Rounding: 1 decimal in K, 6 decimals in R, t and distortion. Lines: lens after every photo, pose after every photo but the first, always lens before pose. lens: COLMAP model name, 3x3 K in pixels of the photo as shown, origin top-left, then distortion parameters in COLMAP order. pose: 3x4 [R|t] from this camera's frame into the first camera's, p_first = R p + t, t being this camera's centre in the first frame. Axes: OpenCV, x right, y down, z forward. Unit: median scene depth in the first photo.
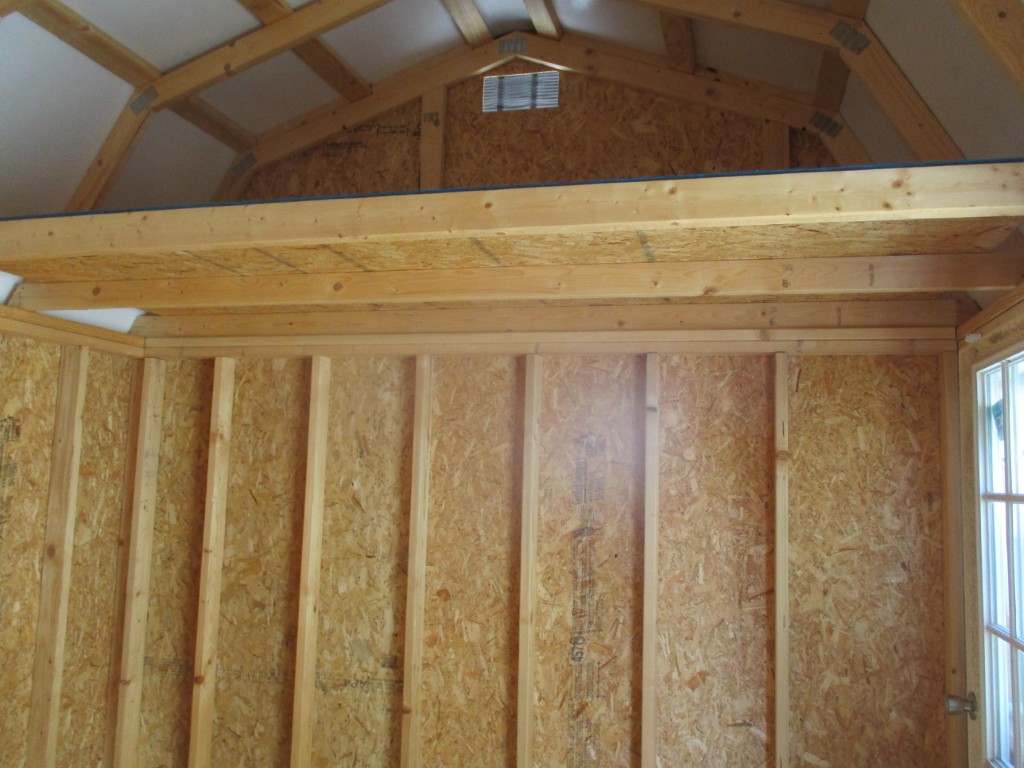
lens RADIAL K [[849.0, 0, 512.0], [0, 849.0, 381.8], [0, 0, 1]] dist [-0.036267, 0.020322]
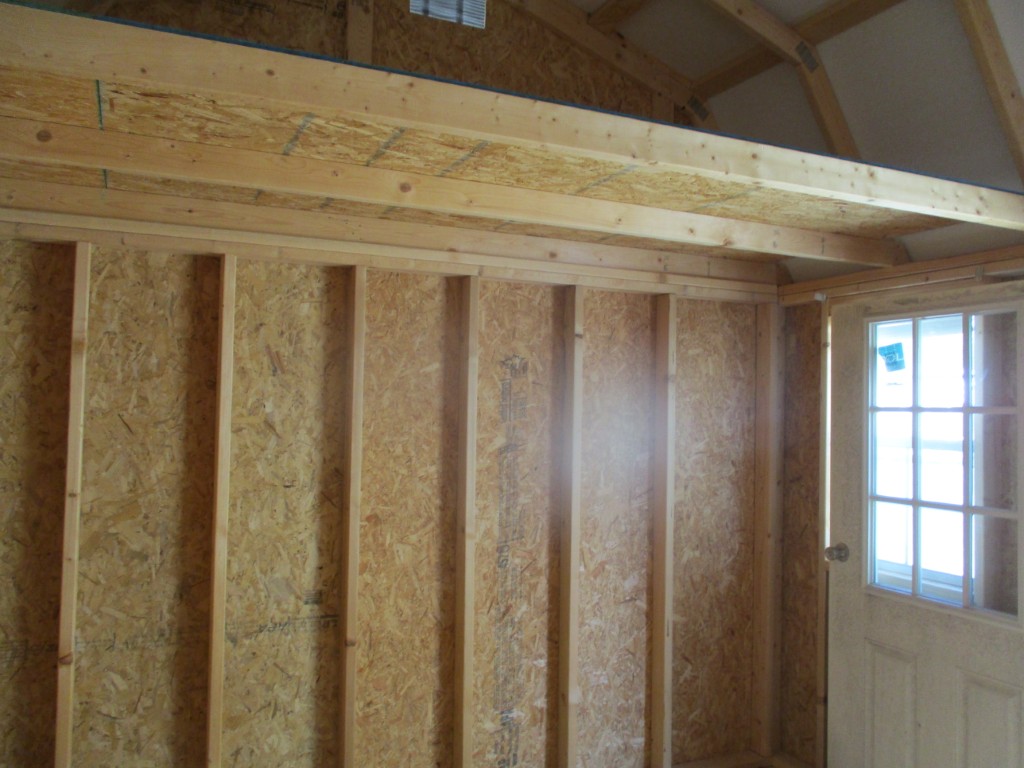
lens RADIAL K [[849.0, 0, 510.6], [0, 849.0, 381.4], [0, 0, 1]] dist [-0.036267, 0.020322]
pose [[0.777870, 0.007836, 0.628377, -0.569368], [-0.064945, 0.995571, 0.067981, 0.020433], [-0.625061, -0.093690, 0.774933, 0.176628]]
